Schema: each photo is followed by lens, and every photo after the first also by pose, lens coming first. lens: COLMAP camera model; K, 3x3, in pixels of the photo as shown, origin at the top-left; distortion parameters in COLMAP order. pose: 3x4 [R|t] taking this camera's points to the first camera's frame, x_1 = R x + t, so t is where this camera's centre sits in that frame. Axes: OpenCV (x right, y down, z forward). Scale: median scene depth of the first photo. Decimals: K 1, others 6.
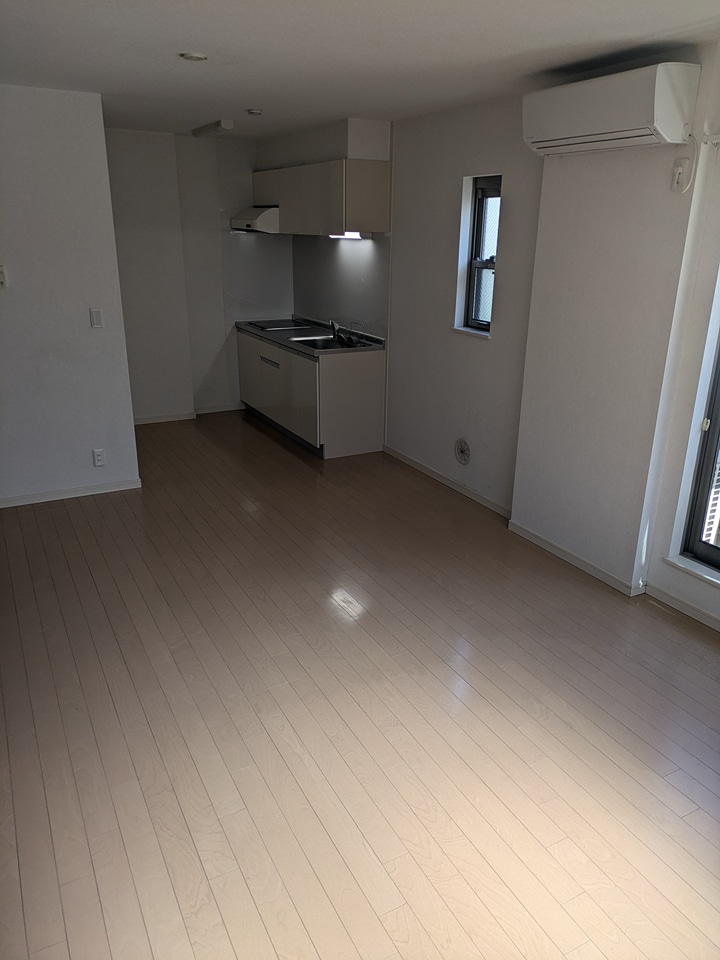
lens RADIAL K [[717.0, 0, 360.0], [0, 717.0, 480.0], [0, 0, 1]] dist [-0.001318, 0.000342]
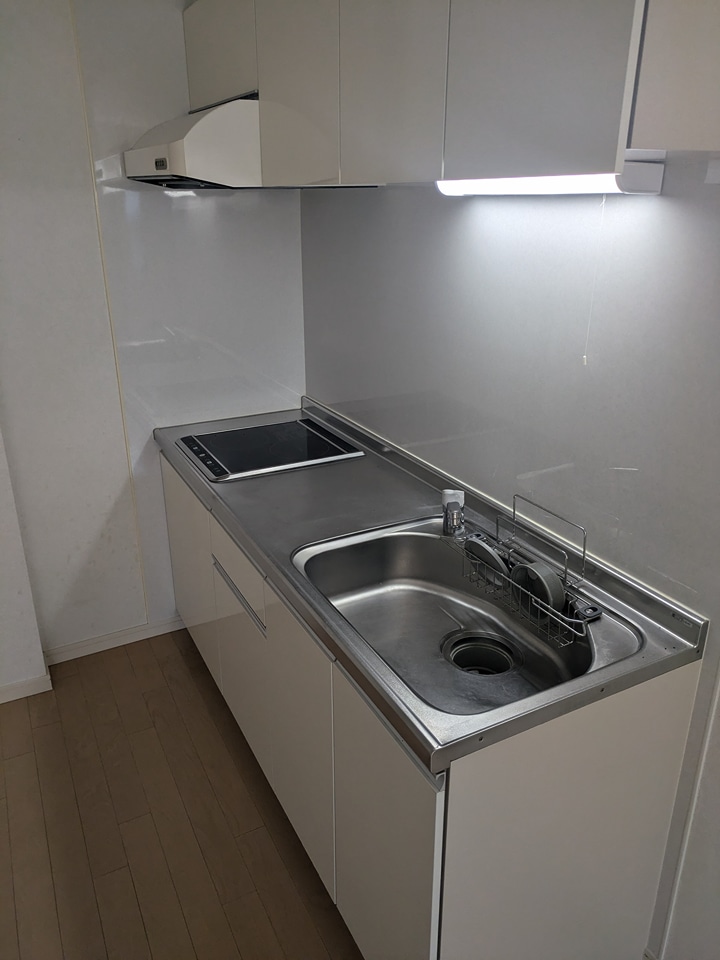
lens RADIAL K [[717.0, 0, 360.0], [0, 717.0, 480.0], [0, 0, 1]] dist [-0.001318, 0.000342]
pose [[0.999839, -0.015100, 0.009706, -0.072450], [0.014837, 0.999536, 0.026618, -0.217521], [-0.010104, -0.026470, 0.999599, 0.662455]]
